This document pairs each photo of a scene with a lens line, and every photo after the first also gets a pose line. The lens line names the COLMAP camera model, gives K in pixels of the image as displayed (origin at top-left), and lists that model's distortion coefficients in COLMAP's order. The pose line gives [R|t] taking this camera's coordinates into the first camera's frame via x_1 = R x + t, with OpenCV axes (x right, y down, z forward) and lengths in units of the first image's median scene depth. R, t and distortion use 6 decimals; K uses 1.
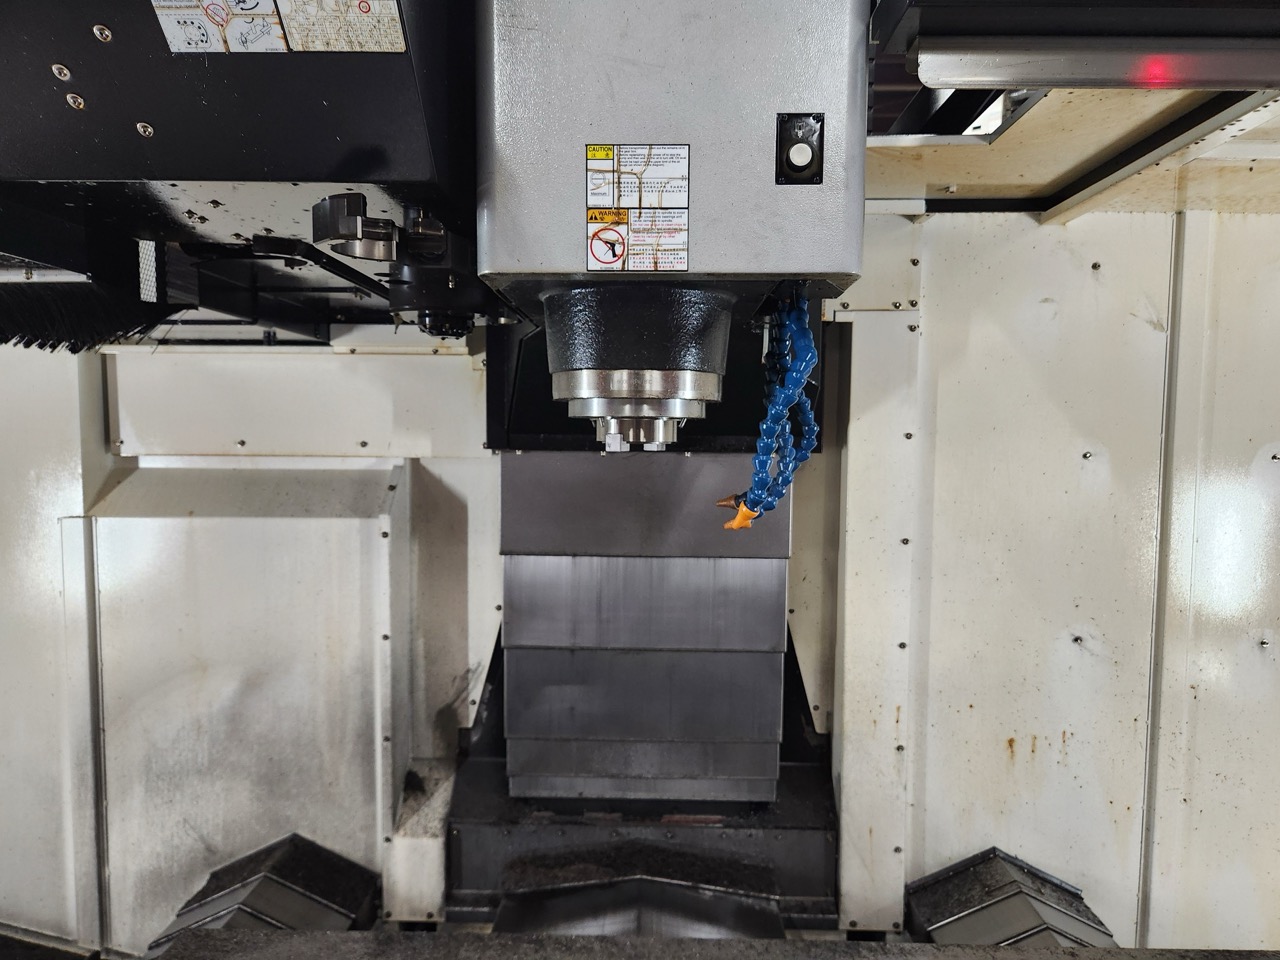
lens RADIAL K [[867.9, 0, 641.9], [0, 867.9, 493.6], [0, 0, 1]] dist [0.062429, -0.061622]
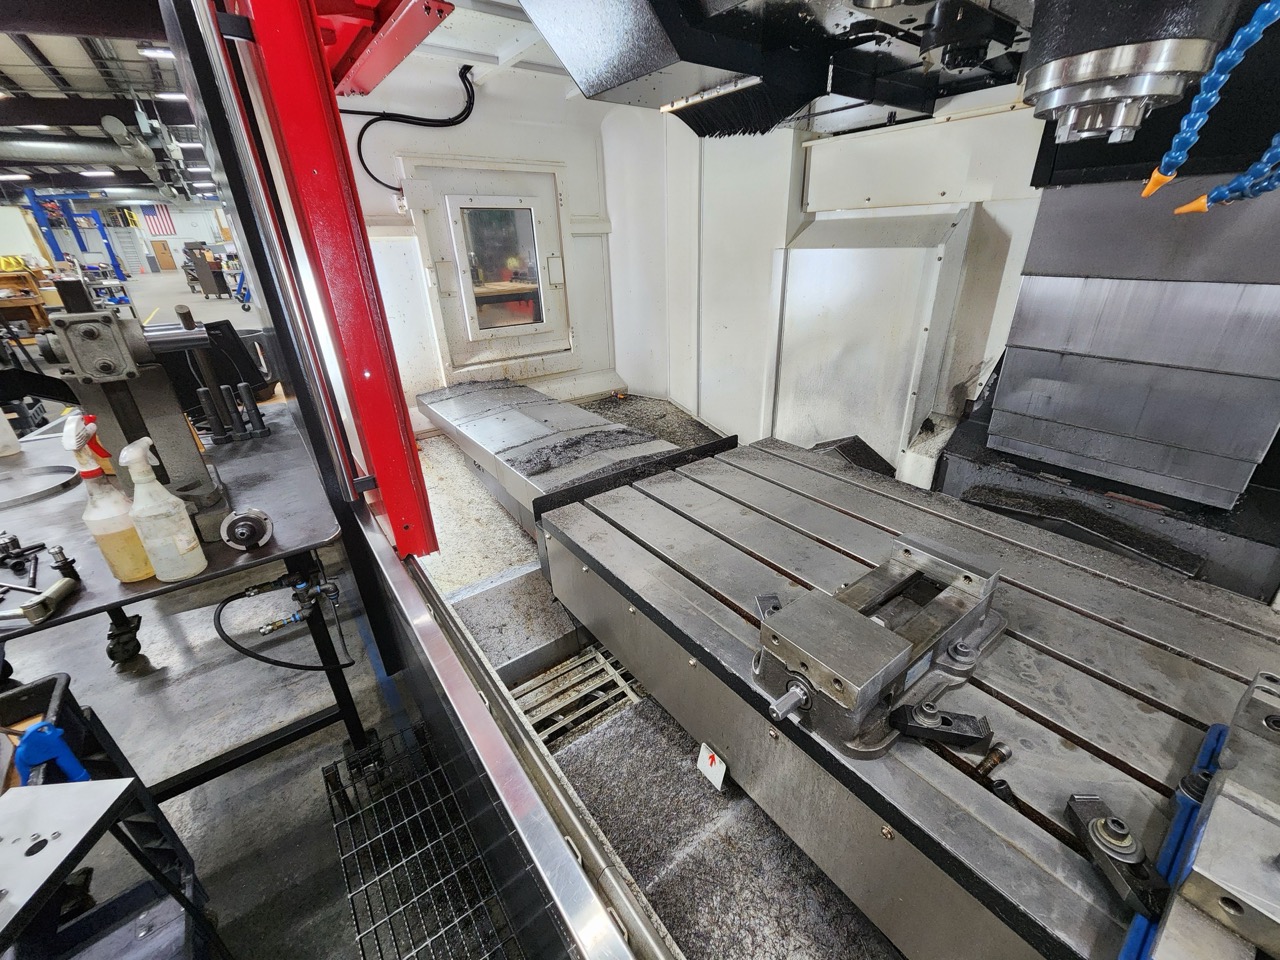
lens RADIAL K [[524.6, 0, 655.0], [0, 524.6, 478.4], [0, 0, 1]] dist [0.003731, -0.002226]
pose [[0.625101, 0.305774, -0.718158, 0.163927], [-0.028038, 0.928276, 0.370833, 0.076018], [0.780040, -0.211672, 0.588840, 0.001679]]
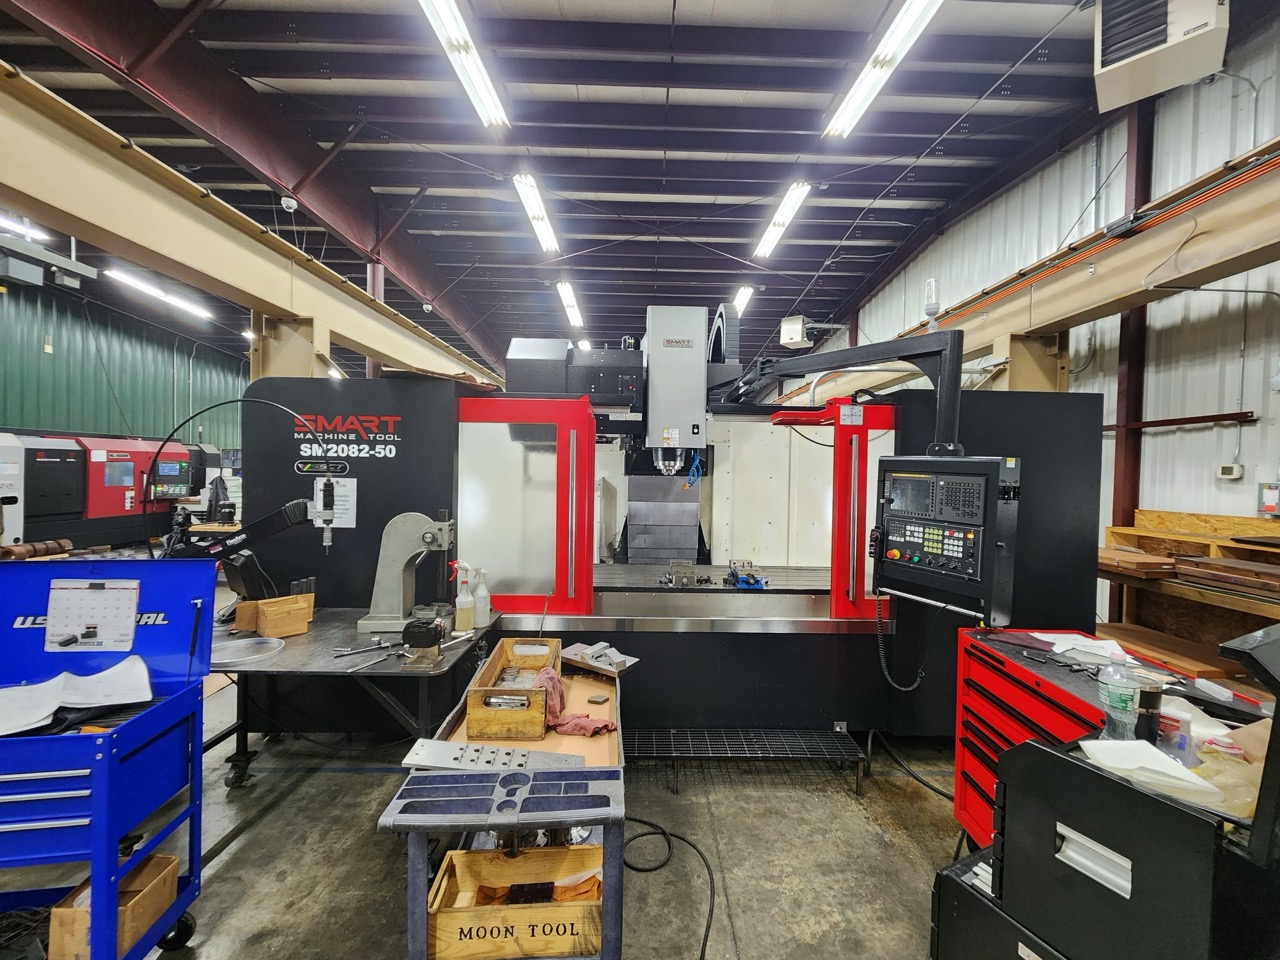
lens RADIAL K [[524.6, 0, 658.6], [0, 524.6, 485.0], [0, 0, 1]] dist [0.003731, -0.002226]
pose [[0.998660, 0.005831, 0.051431, -0.144247], [-0.003719, 0.999149, -0.041076, 0.091504], [-0.051626, 0.040830, 0.997831, -1.404236]]
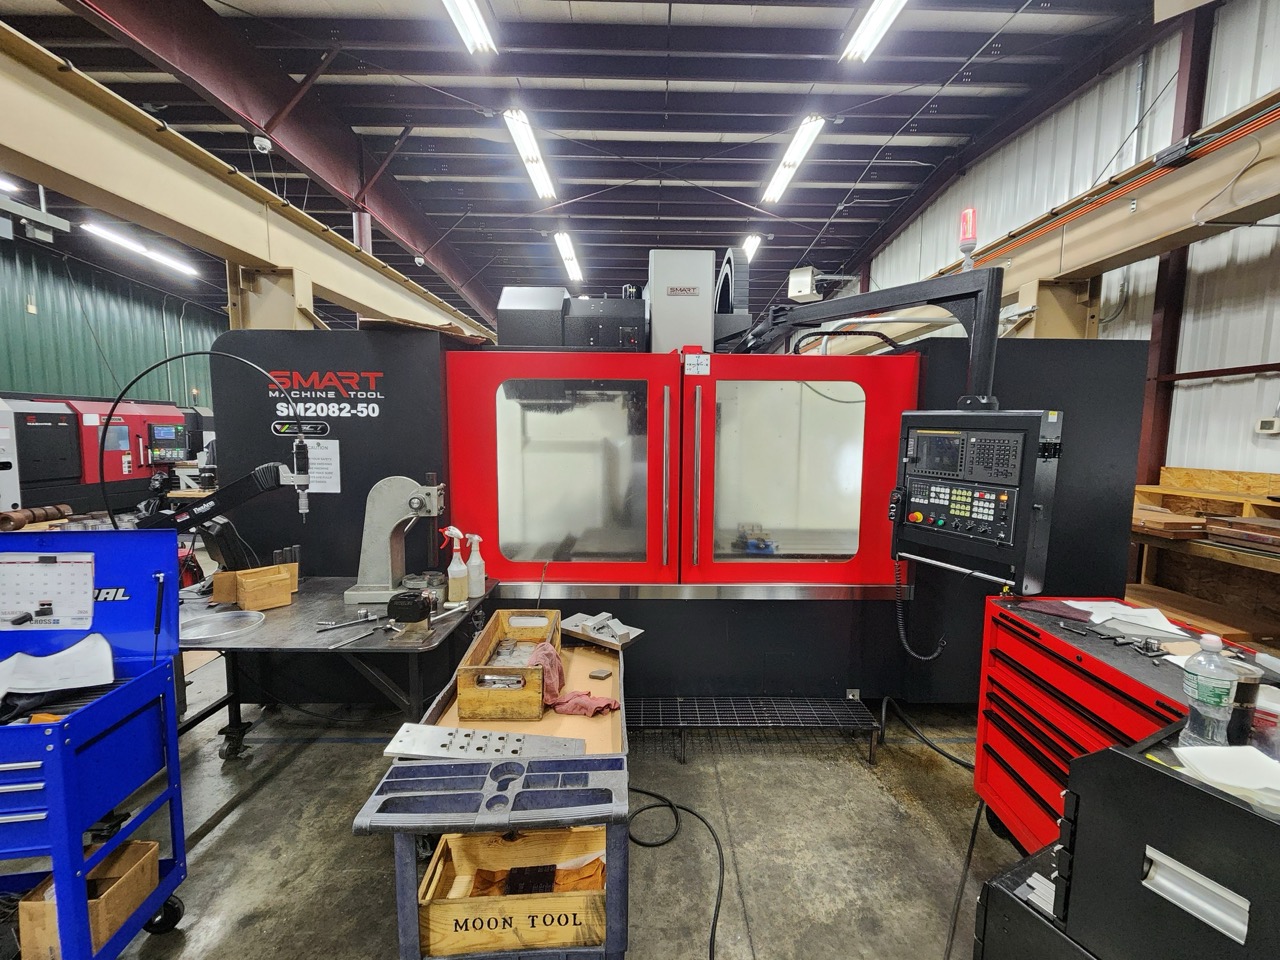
lens RADIAL K [[524.6, 0, 659.2], [0, 524.6, 482.4], [0, 0, 1]] dist [0.003731, -0.002226]
pose [[0.998979, -0.004693, 0.044932, -0.140756], [0.003393, 0.999574, 0.028979, 0.089994], [-0.045049, -0.028797, 0.998570, -1.306562]]
